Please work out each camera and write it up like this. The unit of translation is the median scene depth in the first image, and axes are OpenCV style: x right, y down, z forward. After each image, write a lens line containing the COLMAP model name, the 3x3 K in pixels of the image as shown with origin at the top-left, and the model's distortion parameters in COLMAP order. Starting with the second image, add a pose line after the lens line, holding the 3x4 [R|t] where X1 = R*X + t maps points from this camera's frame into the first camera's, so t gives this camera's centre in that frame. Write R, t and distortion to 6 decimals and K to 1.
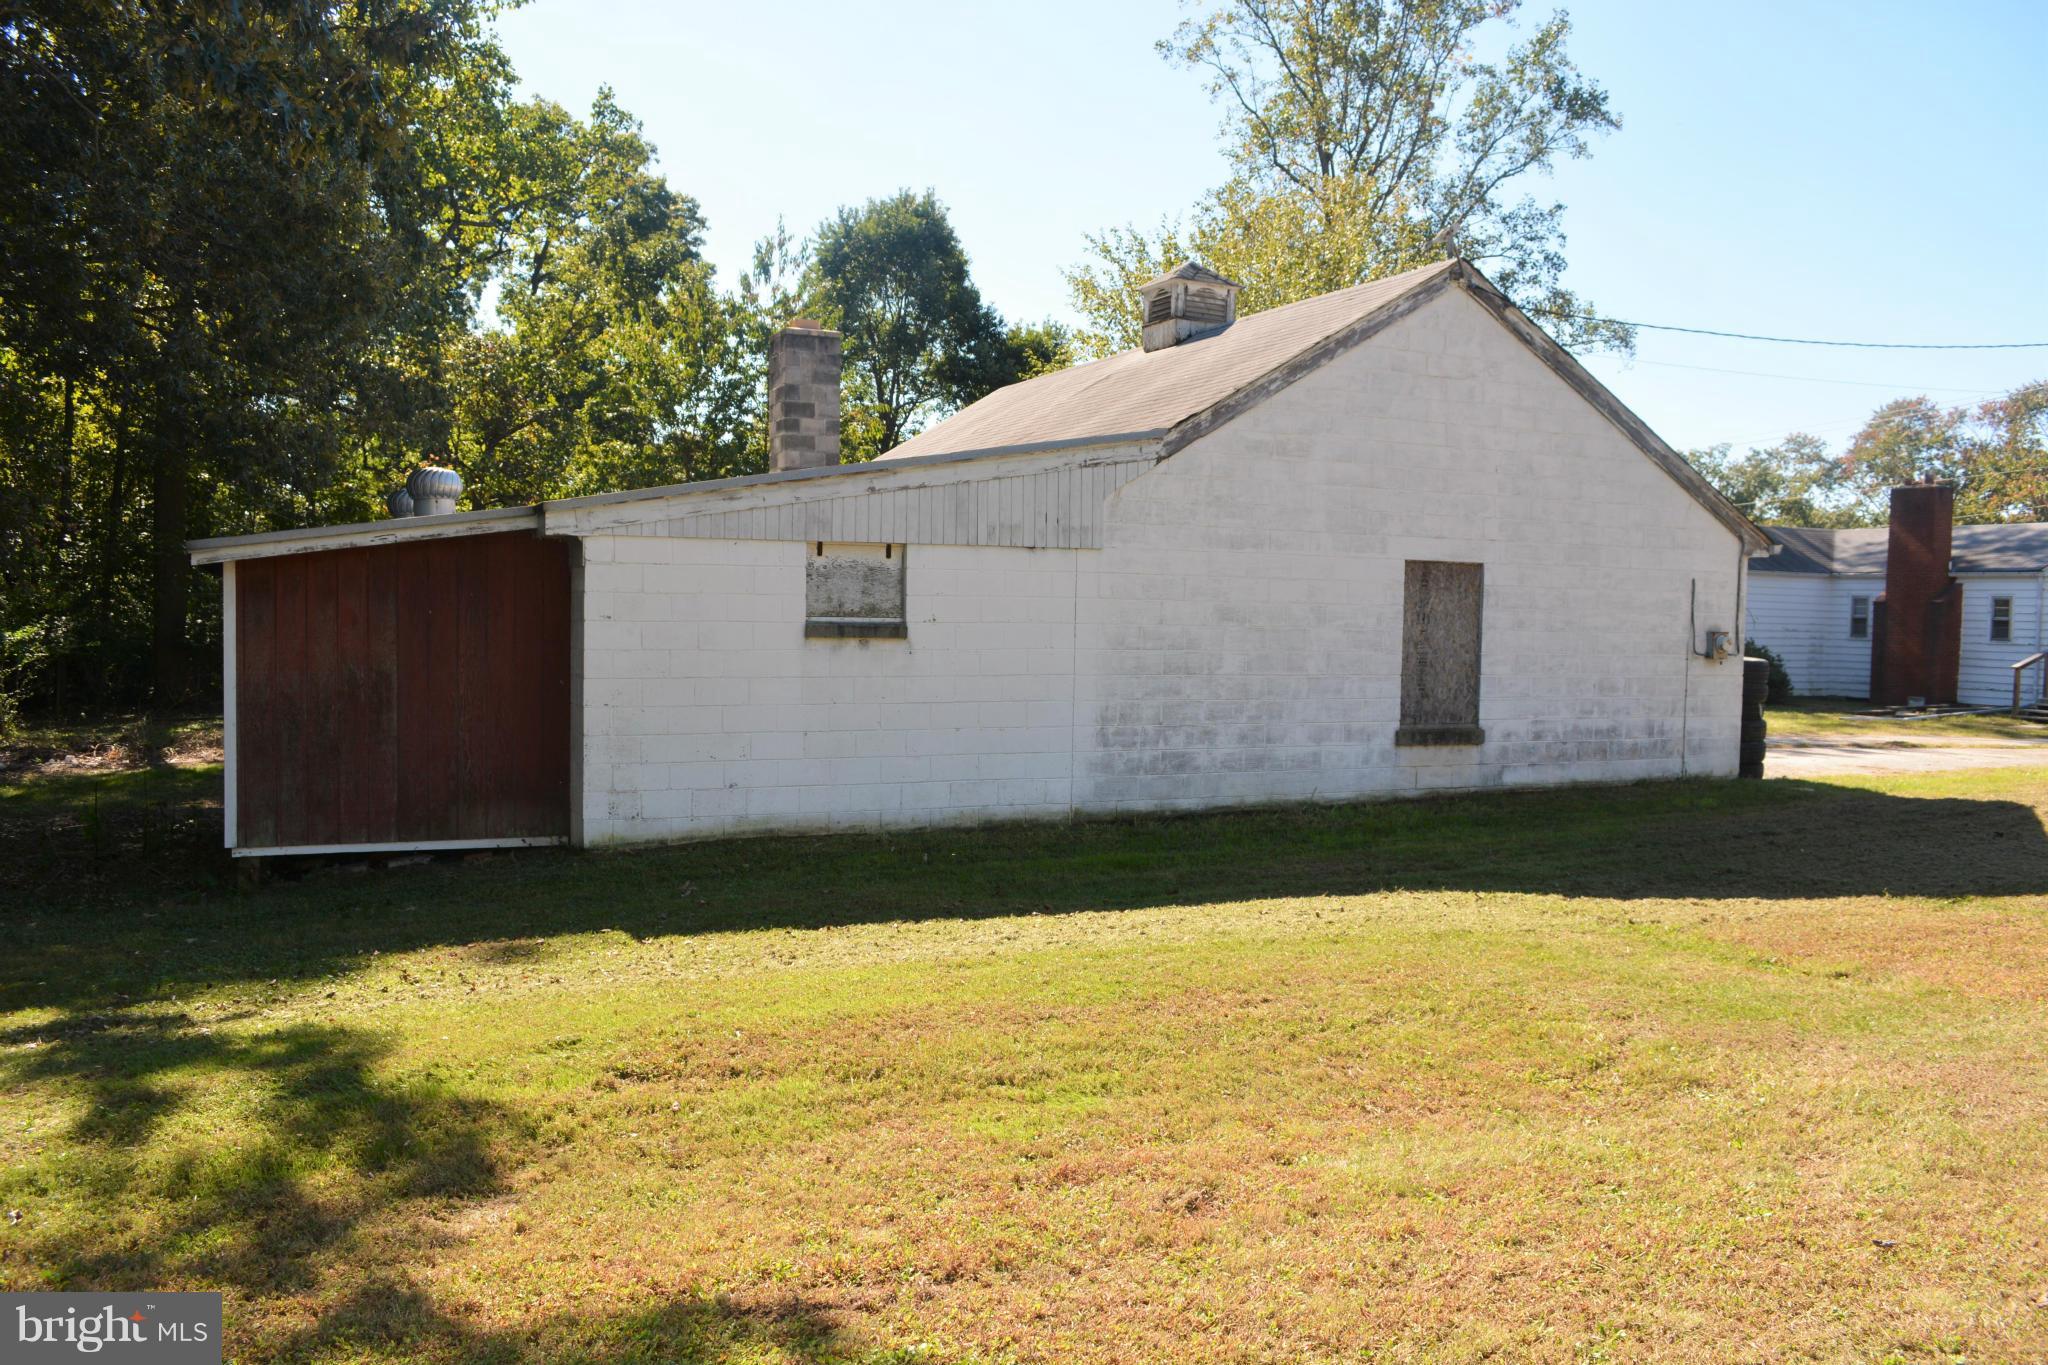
lens RADIAL K [[1628.2, 0, 1024.0], [0, 1628.2, 682.5], [0, 0, 1]] dist [-0.066718, -0.006946]
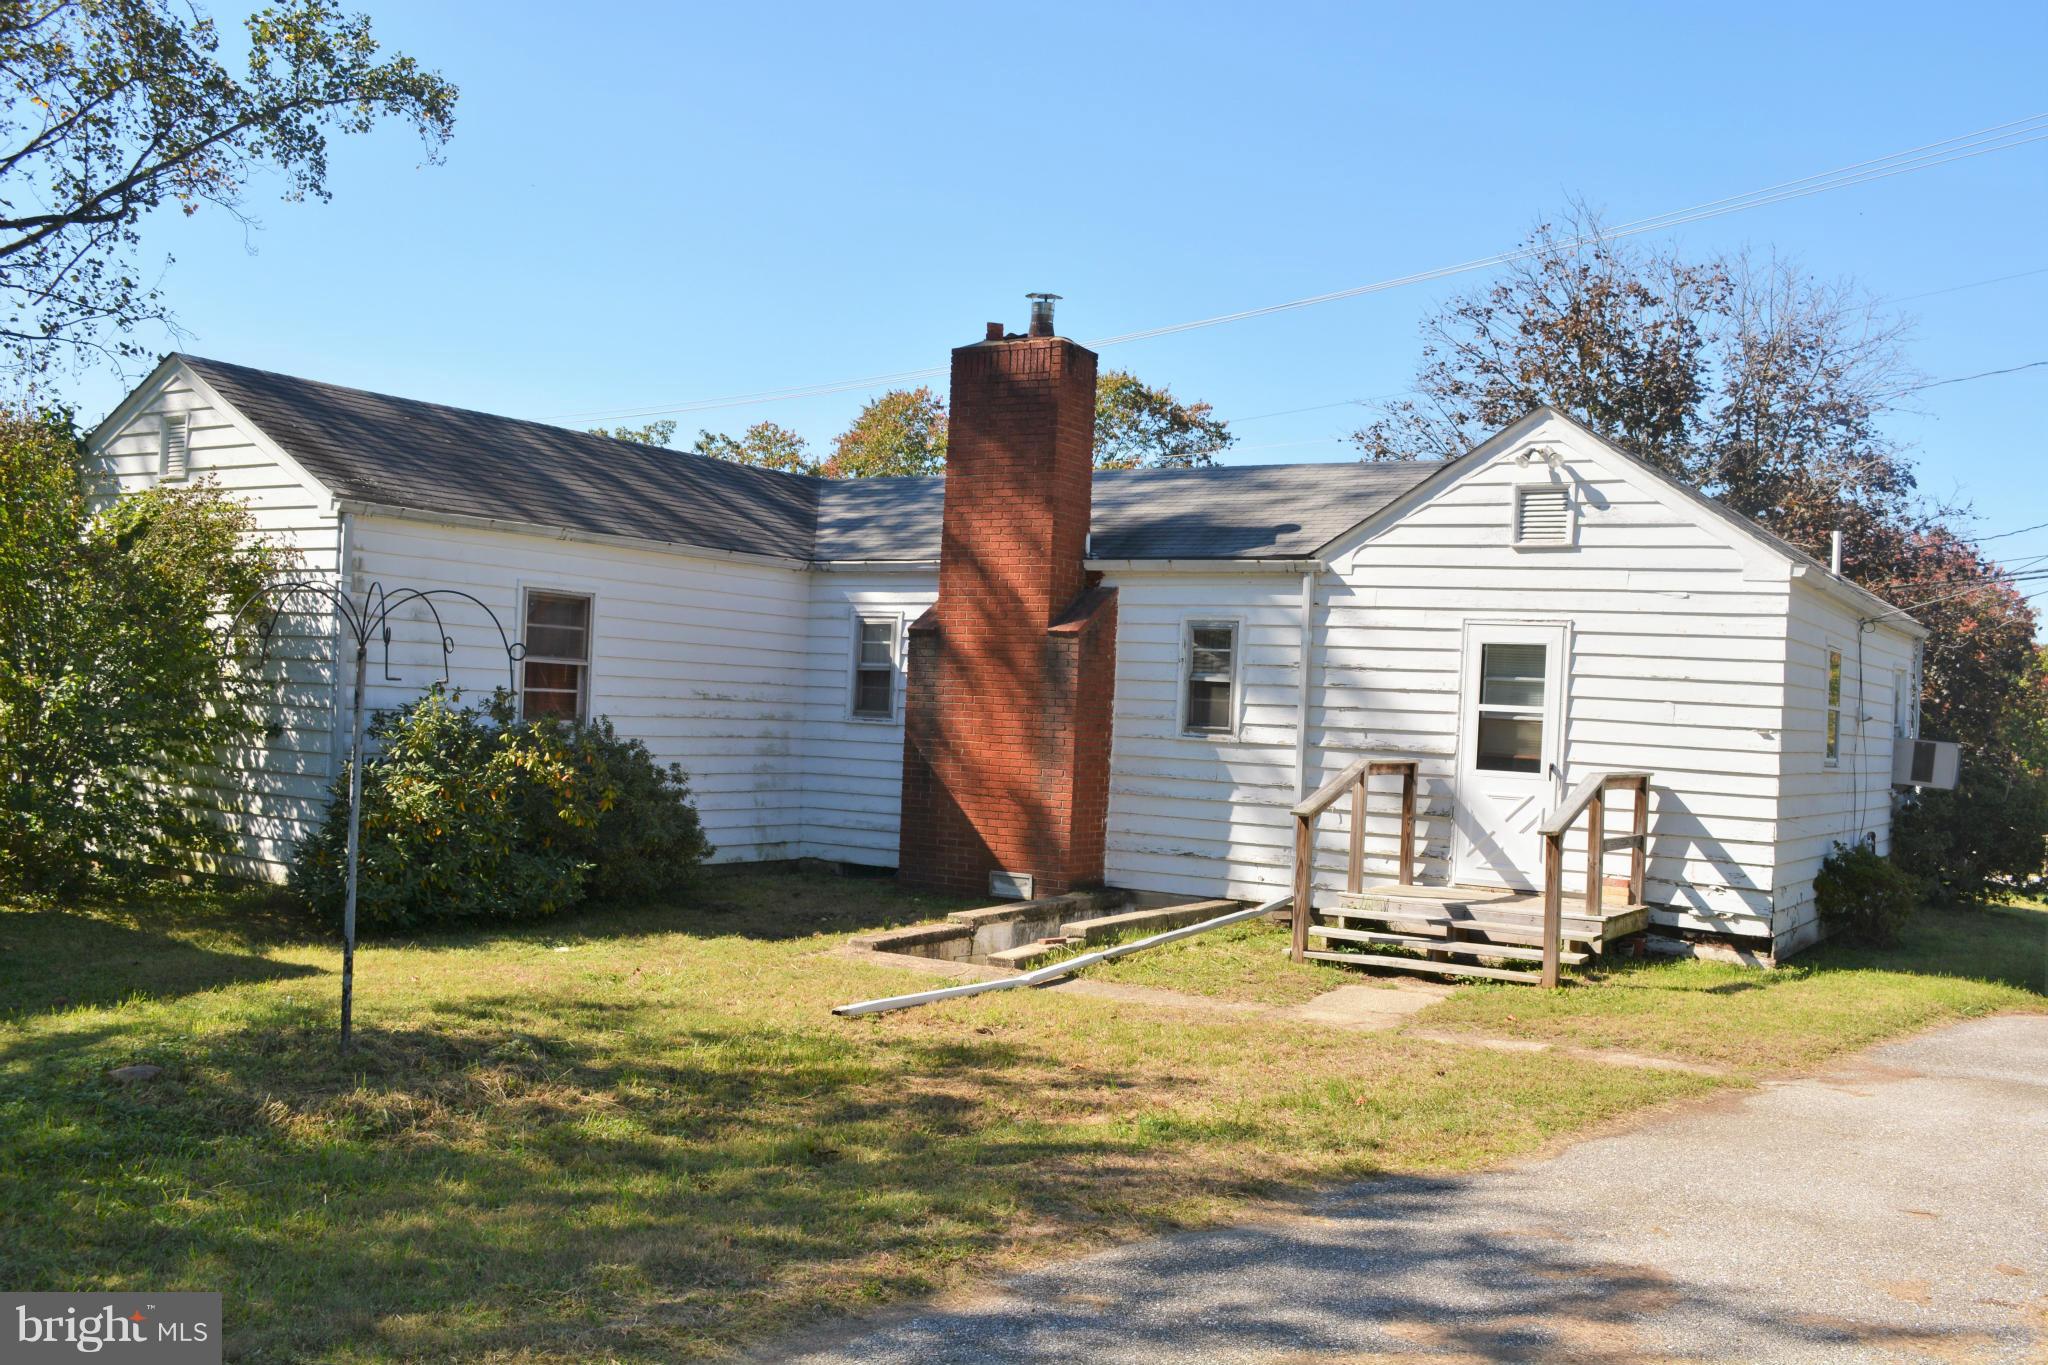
lens RADIAL K [[1628.2, 0, 1024.0], [0, 1628.2, 682.5], [0, 0, 1]] dist [-0.066718, -0.006946]
pose [[0.824651, 0.022208, 0.565206, 0.326327], [-0.001571, 0.999315, -0.036973, -0.022288], [-0.565640, 0.029602, 0.824121, 0.649213]]
